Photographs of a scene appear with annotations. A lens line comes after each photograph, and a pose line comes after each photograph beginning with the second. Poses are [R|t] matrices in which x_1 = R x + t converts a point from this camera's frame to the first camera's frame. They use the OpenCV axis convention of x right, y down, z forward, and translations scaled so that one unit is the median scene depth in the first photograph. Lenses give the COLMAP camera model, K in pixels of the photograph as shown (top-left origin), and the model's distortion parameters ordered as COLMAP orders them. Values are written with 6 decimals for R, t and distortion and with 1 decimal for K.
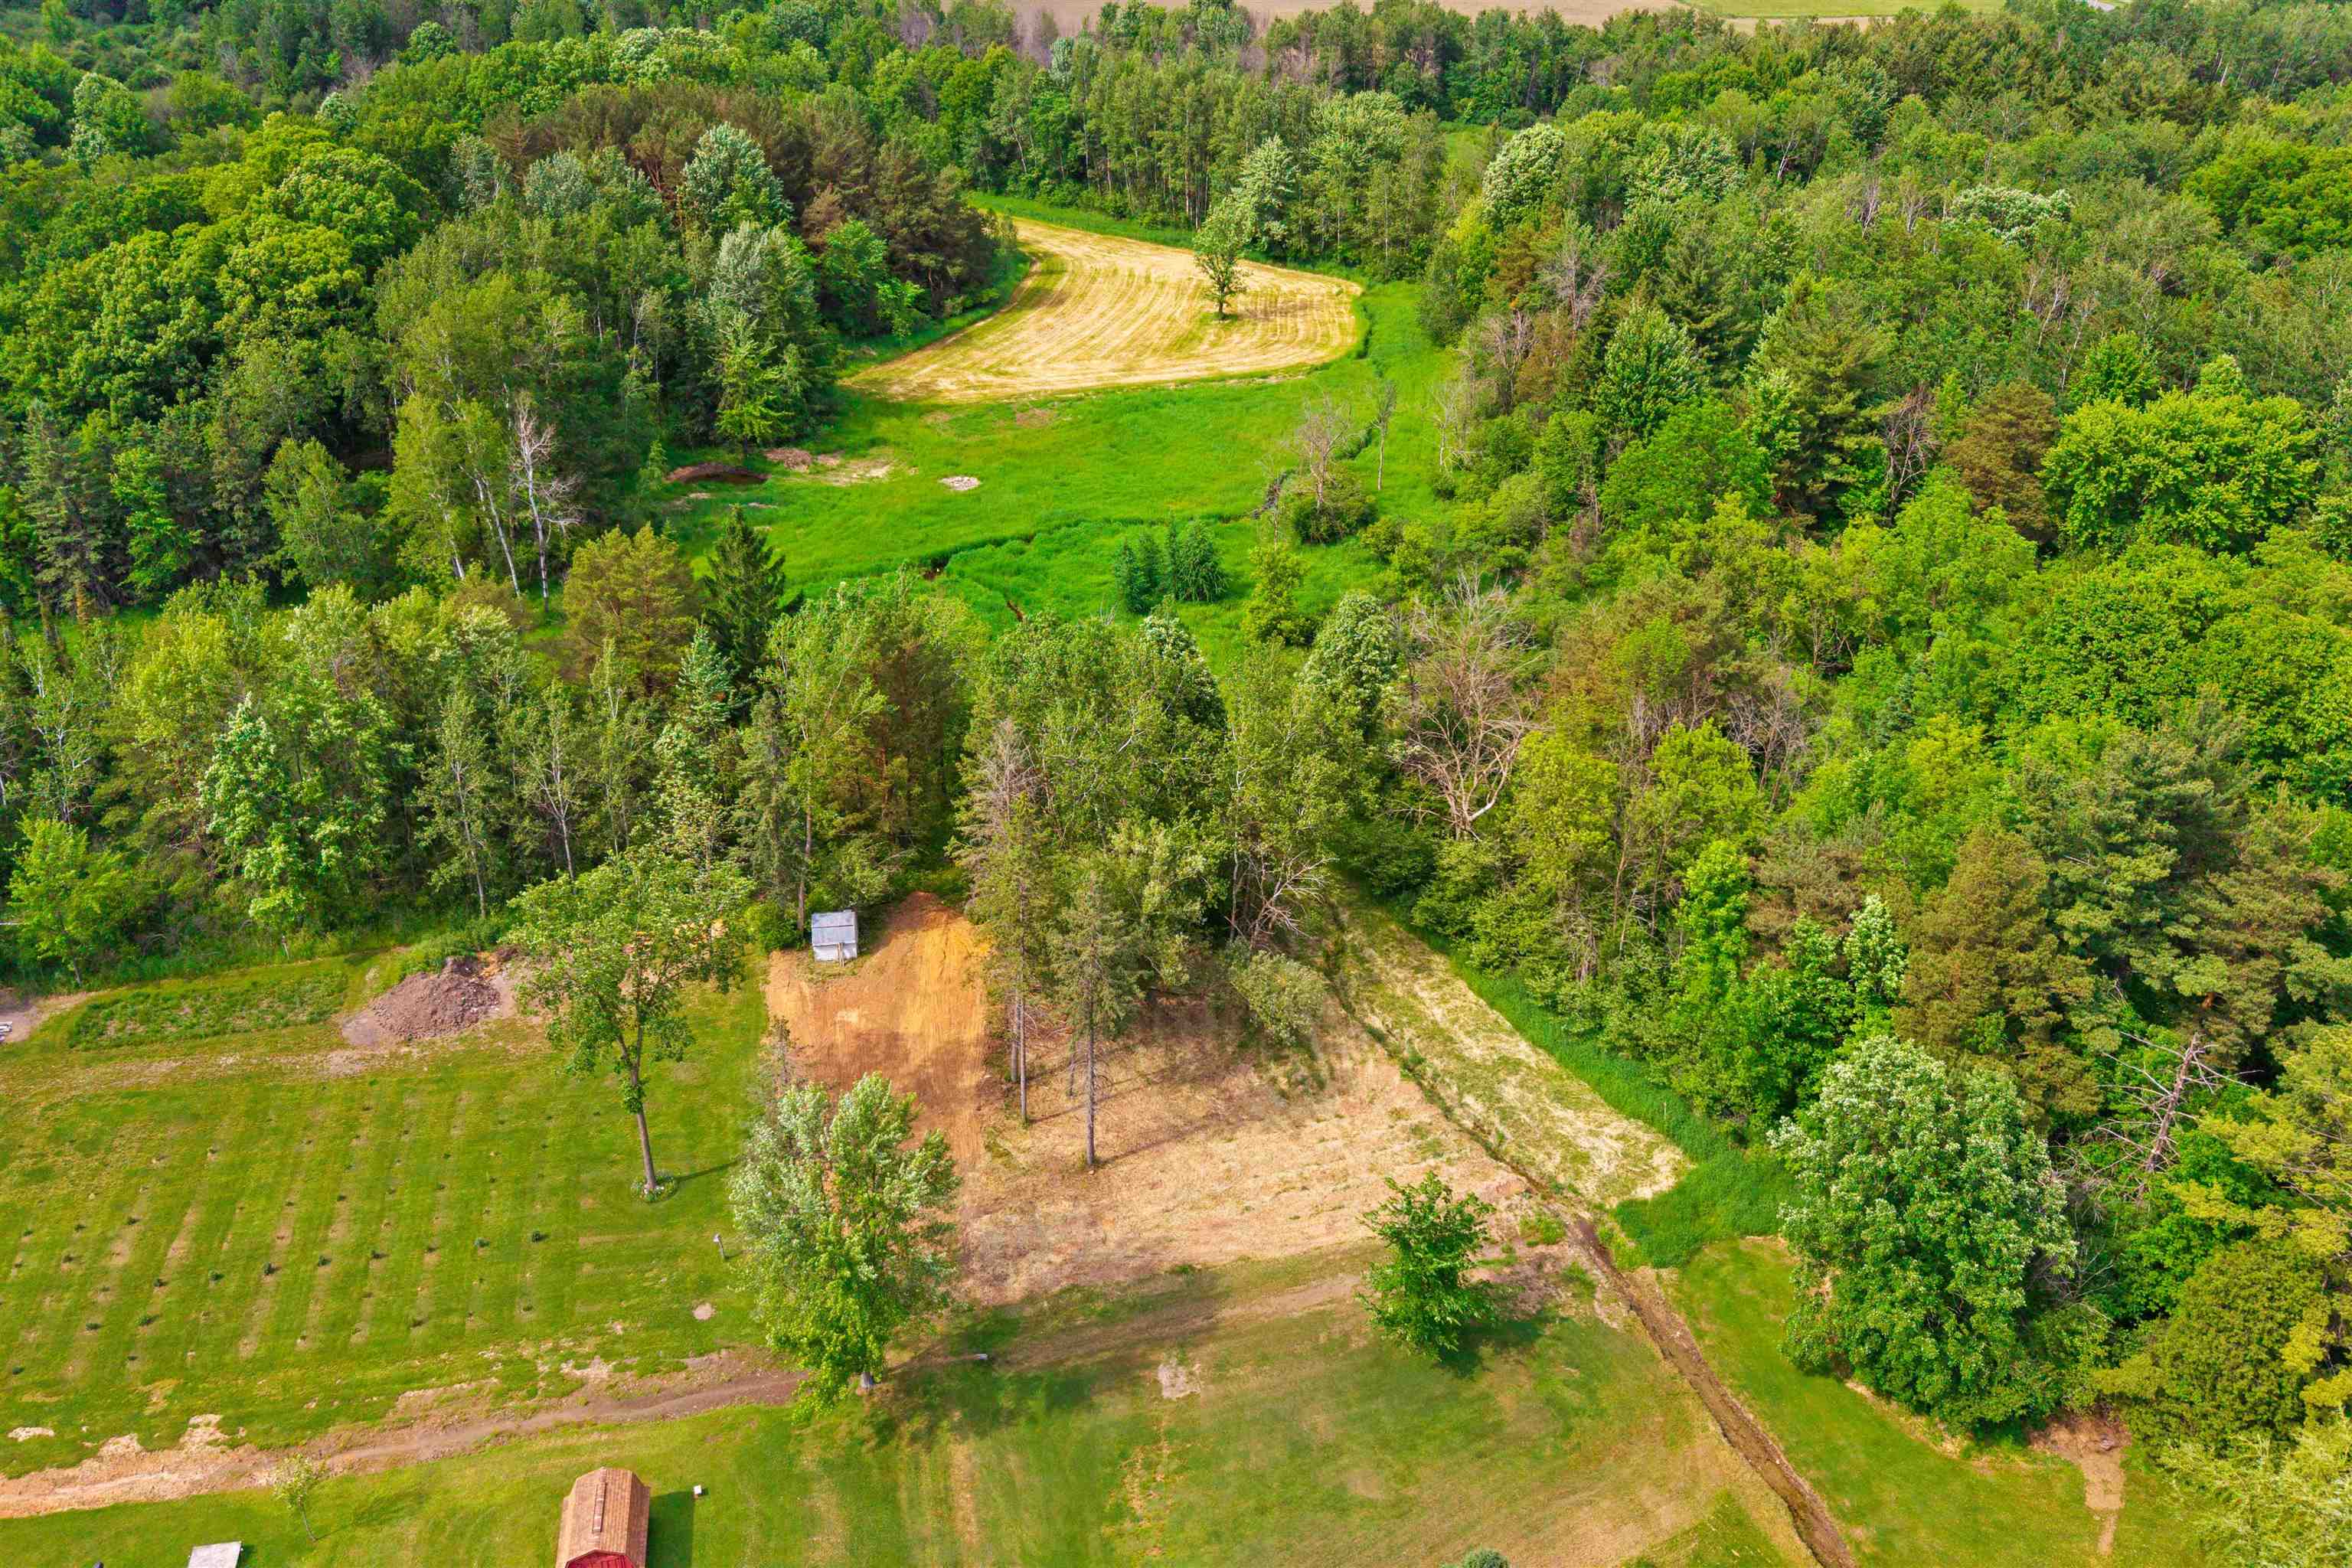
lens RADIAL K [[1849.5, 0, 1162.6], [0, 1849.5, 774.9], [0, 0, 1]] dist [0.048782, -0.074015]
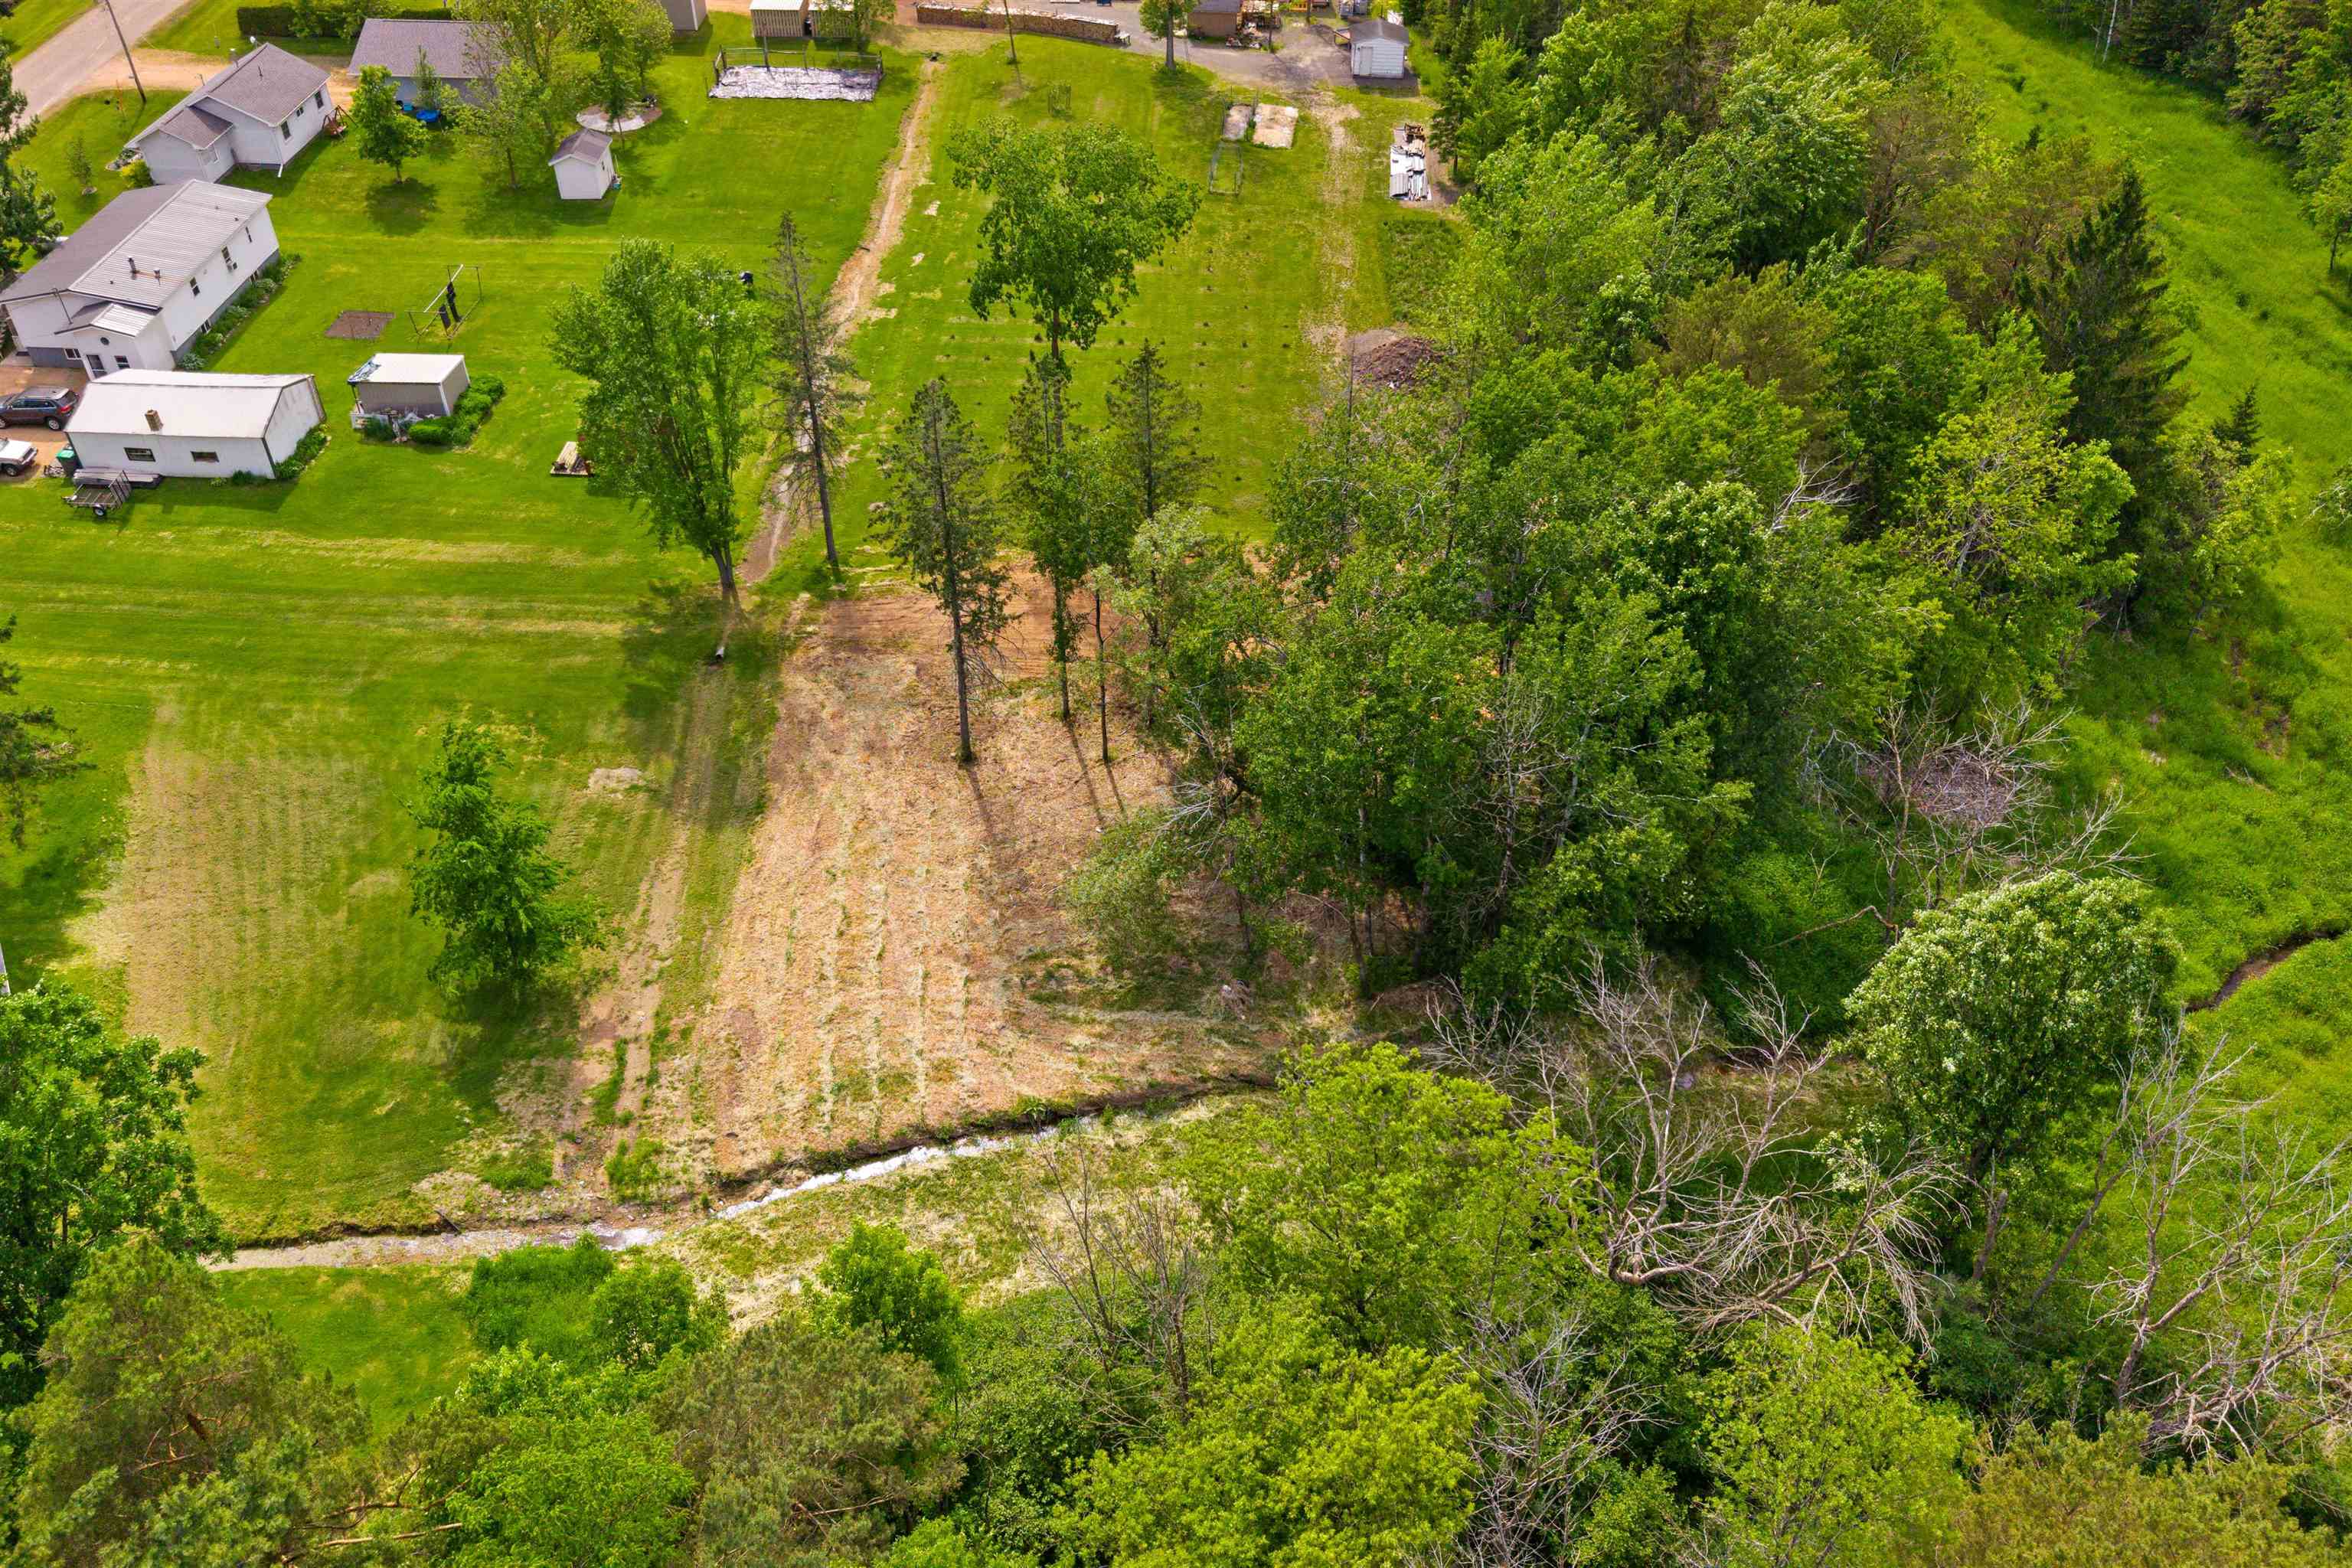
lens RADIAL K [[1849.5, 0, 1186.9], [0, 1849.5, 790.1], [0, 0, 1]] dist [0.048782, -0.074015]
pose [[-0.219498, 0.623841, -0.750096, 0.469927], [-0.489800, 0.594466, 0.637735, -0.290560], [0.843751, 0.507379, 0.175073, 0.800145]]
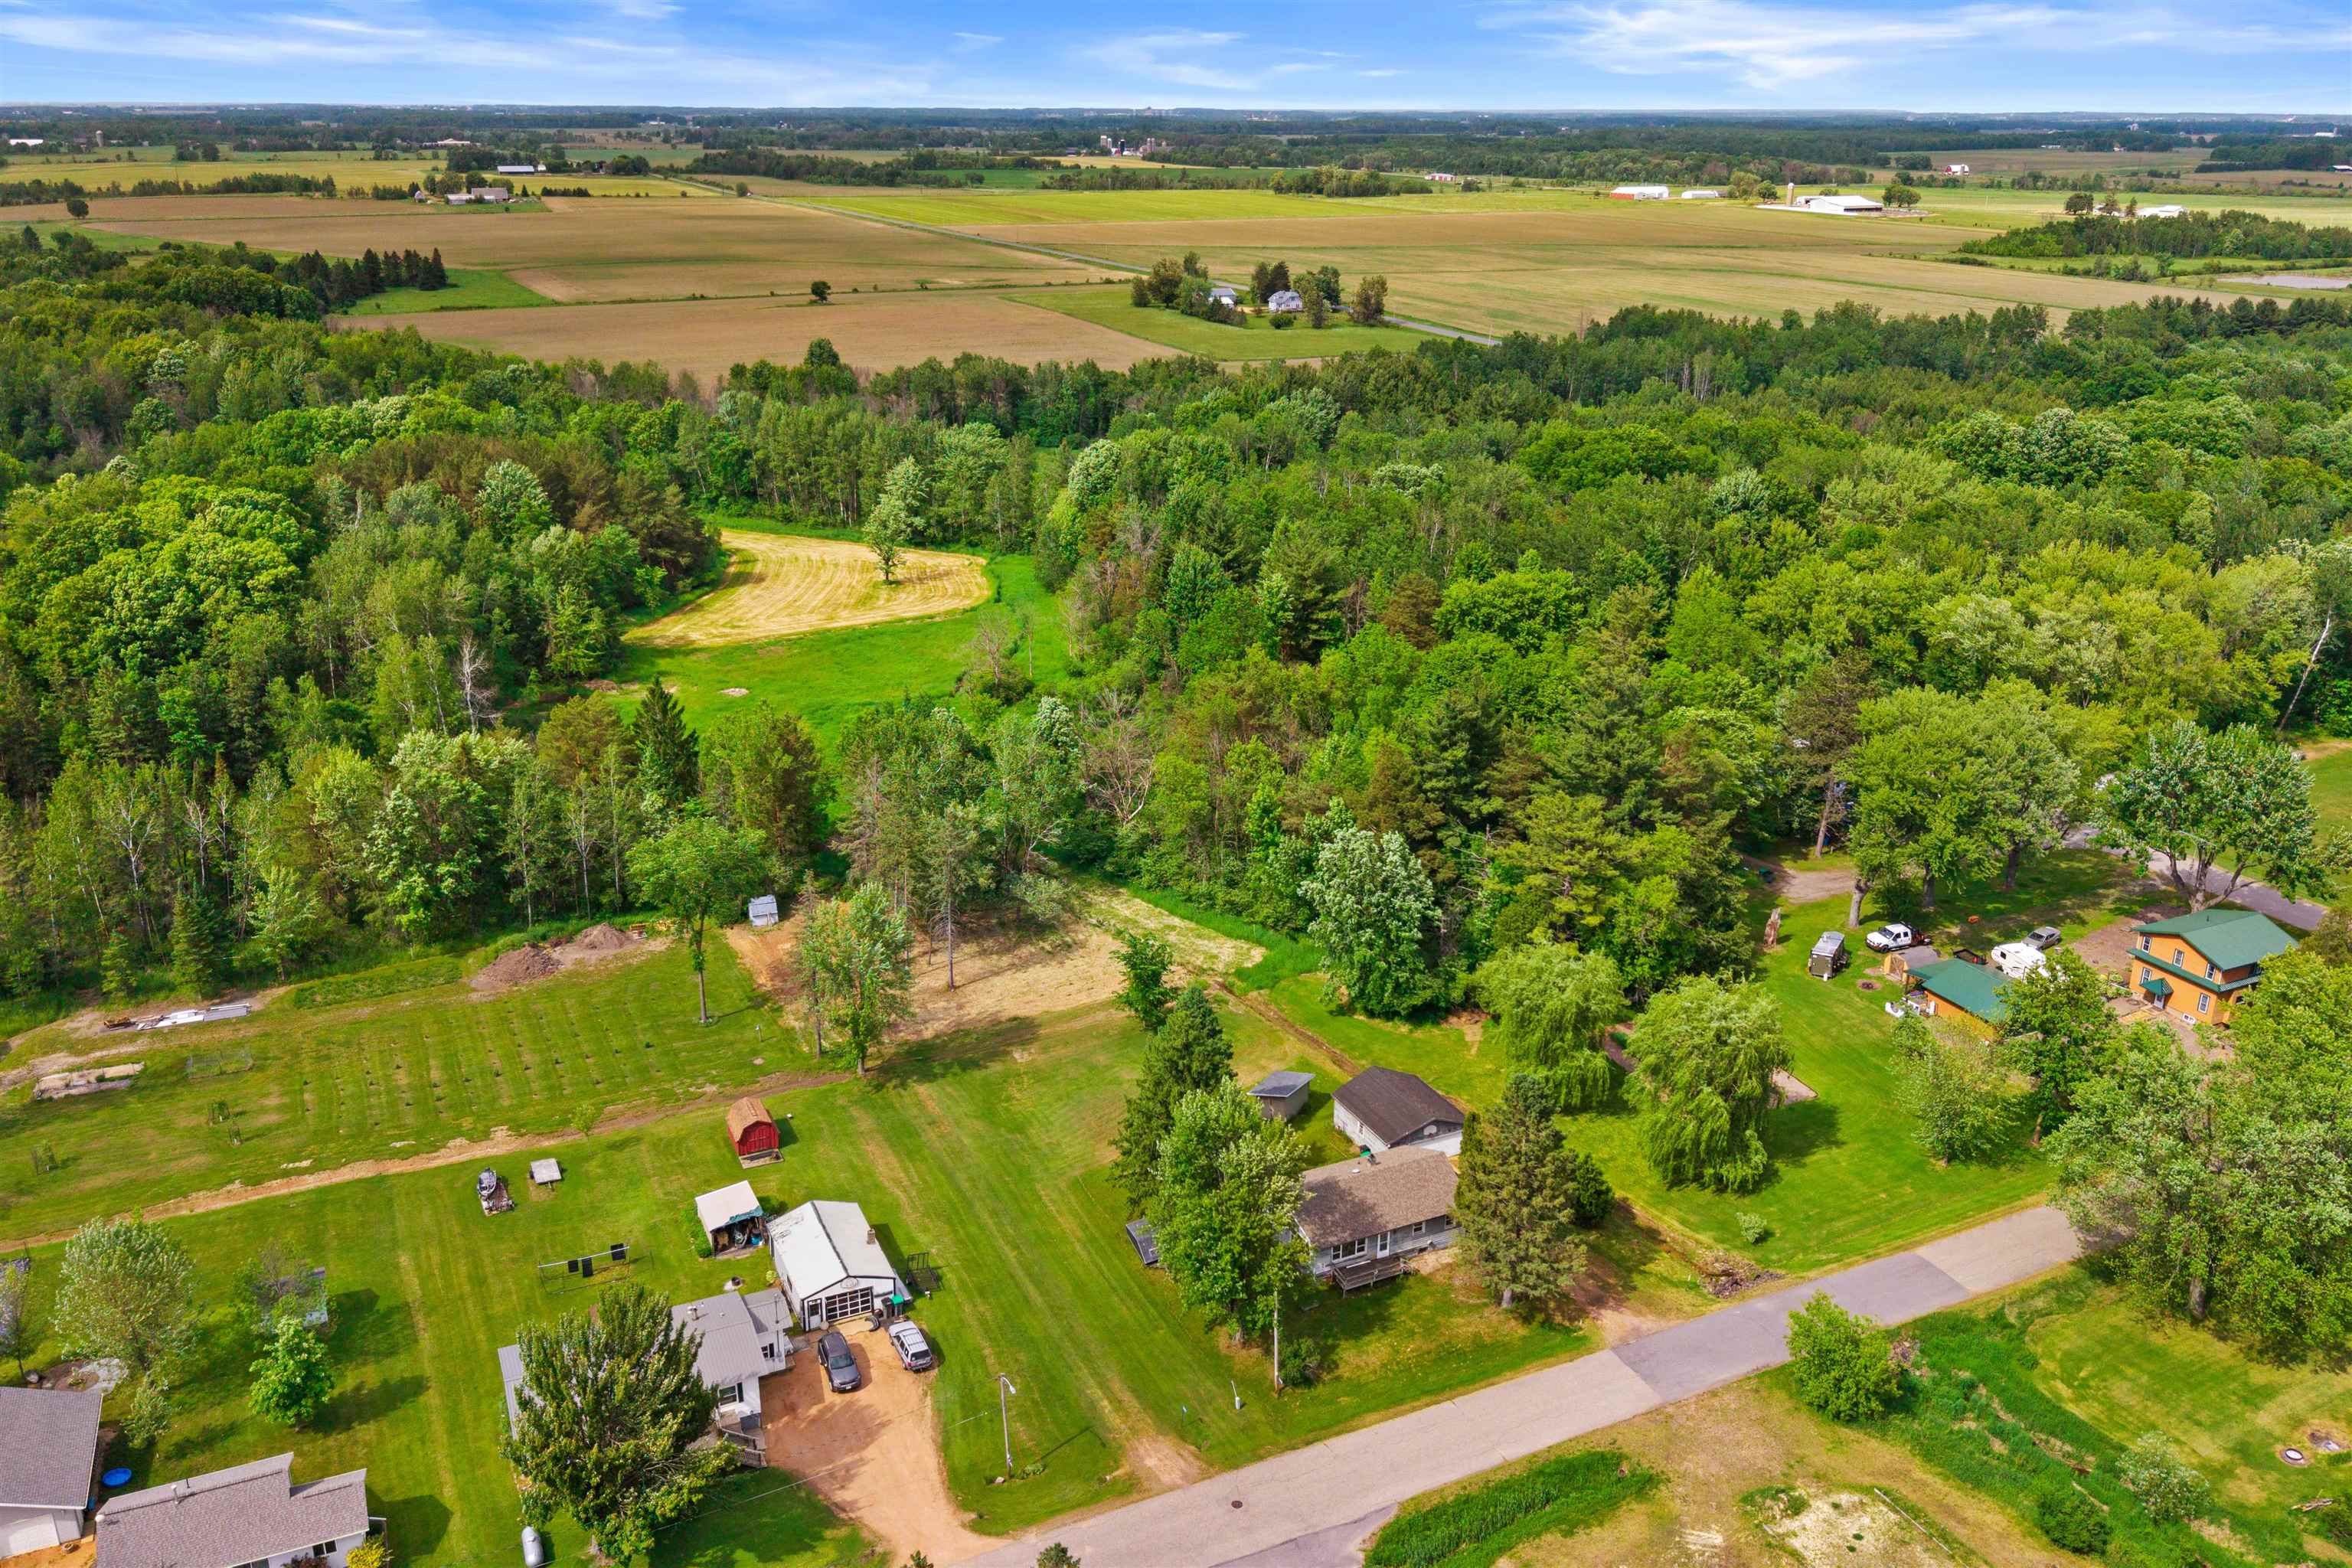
lens RADIAL K [[1849.5, 0, 1156.3], [0, 1849.5, 792.8], [0, 0, 1]] dist [0.048782, -0.074015]
pose [[0.971283, -0.082320, 0.223233, -0.193395], [0.116839, 0.982344, -0.146114, 0.260785], [-0.207263, 0.168000, 0.963752, -0.670601]]
